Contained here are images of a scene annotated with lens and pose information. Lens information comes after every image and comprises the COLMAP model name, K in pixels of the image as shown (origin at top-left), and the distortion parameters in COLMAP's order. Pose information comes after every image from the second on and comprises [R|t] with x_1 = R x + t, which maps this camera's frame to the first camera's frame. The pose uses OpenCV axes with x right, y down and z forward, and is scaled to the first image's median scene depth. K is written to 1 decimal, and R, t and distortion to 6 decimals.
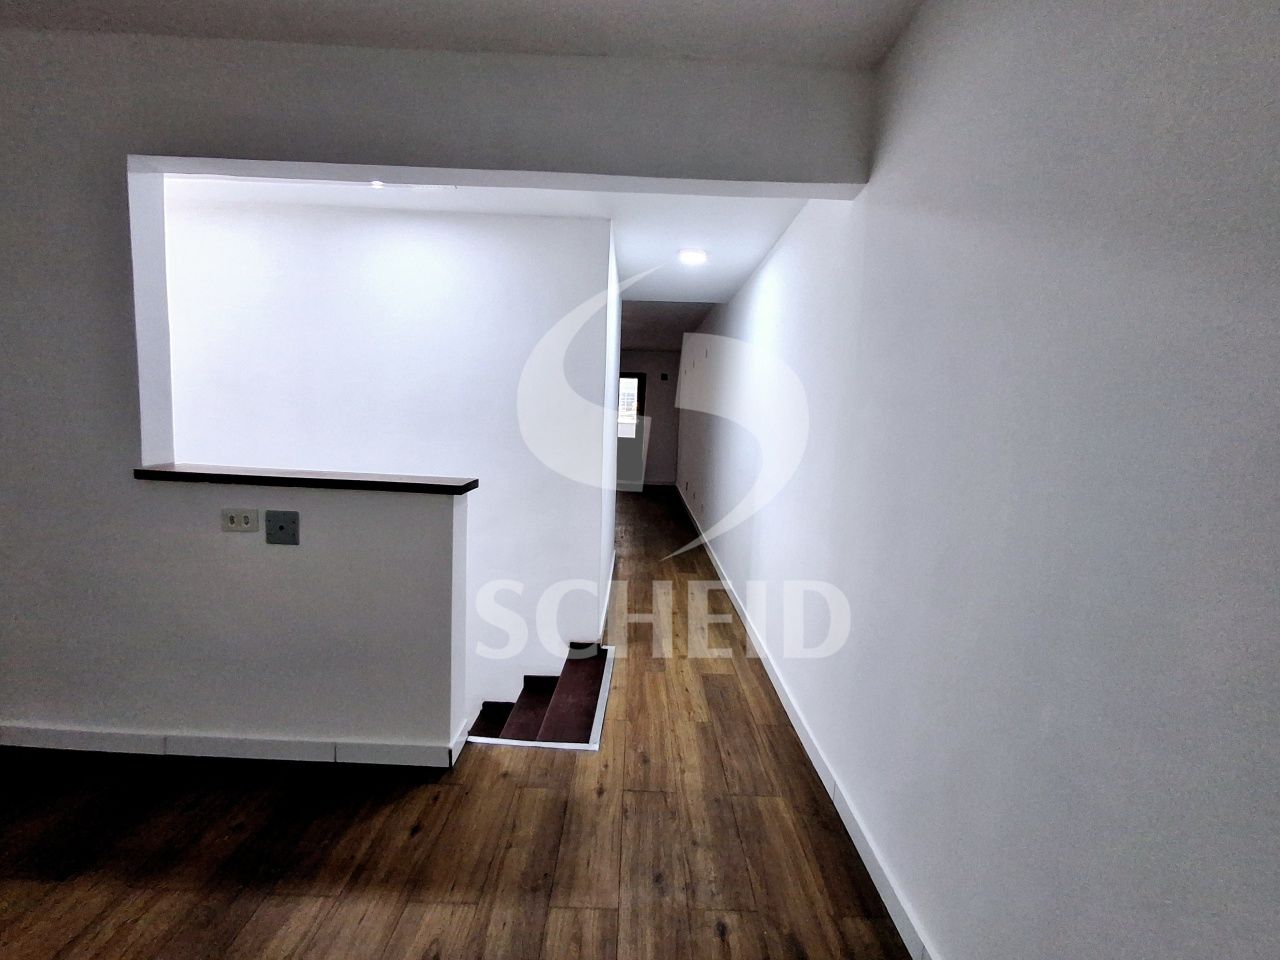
lens RADIAL K [[592.5, 0, 641.1], [0, 592.5, 481.3], [0, 0, 1]] dist [0.000916, 0.000241]
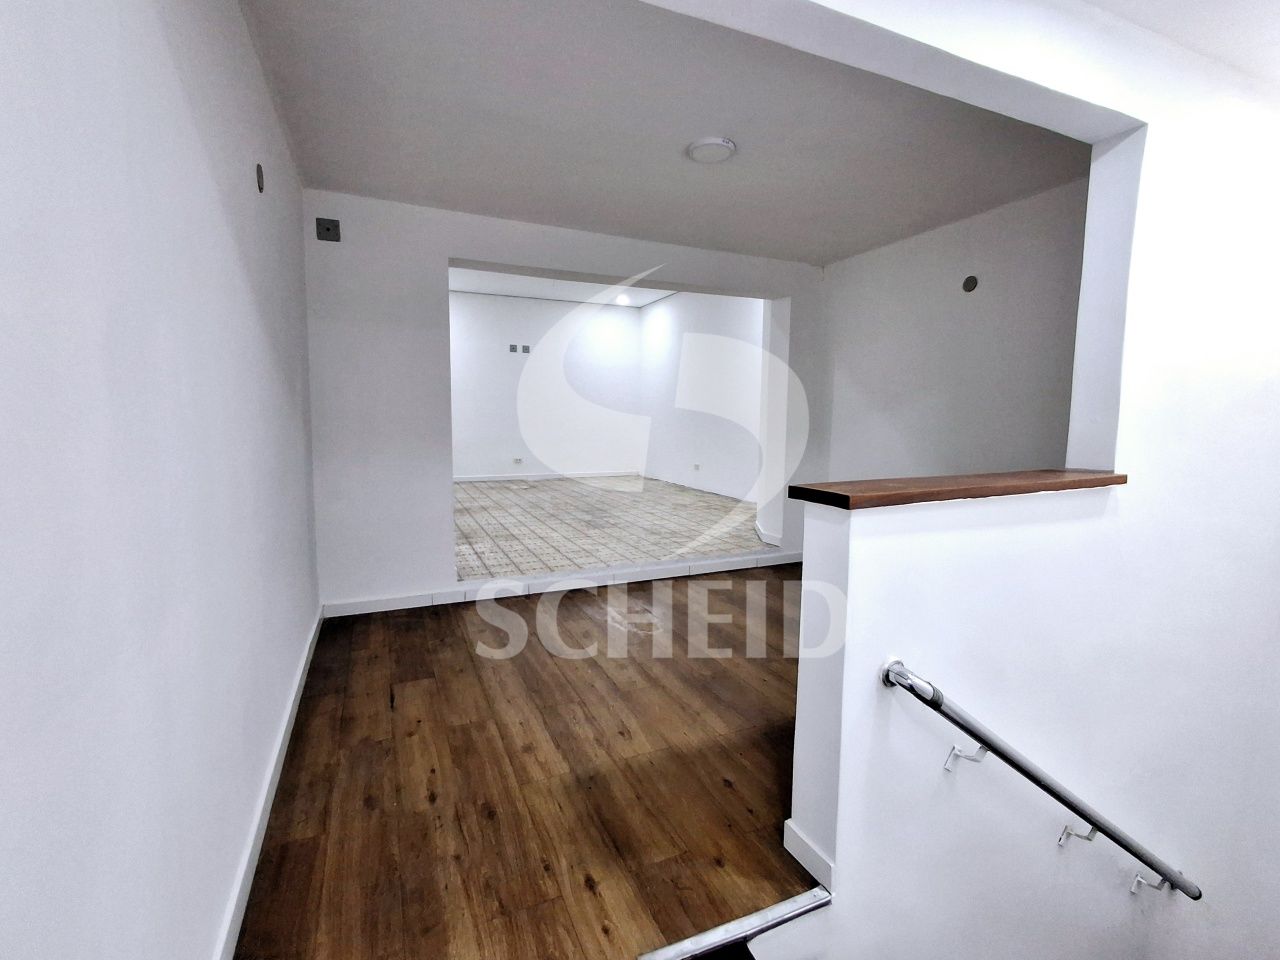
lens RADIAL K [[592.5, 0, 647.8], [0, 592.5, 477.0], [0, 0, 1]] dist [0.000916, 0.000241]
pose [[-0.911642, -0.005641, -0.410946, 0.186966], [-0.088489, 0.979148, 0.182863, -0.135319], [0.401345, 0.203070, -0.893132, 1.682511]]
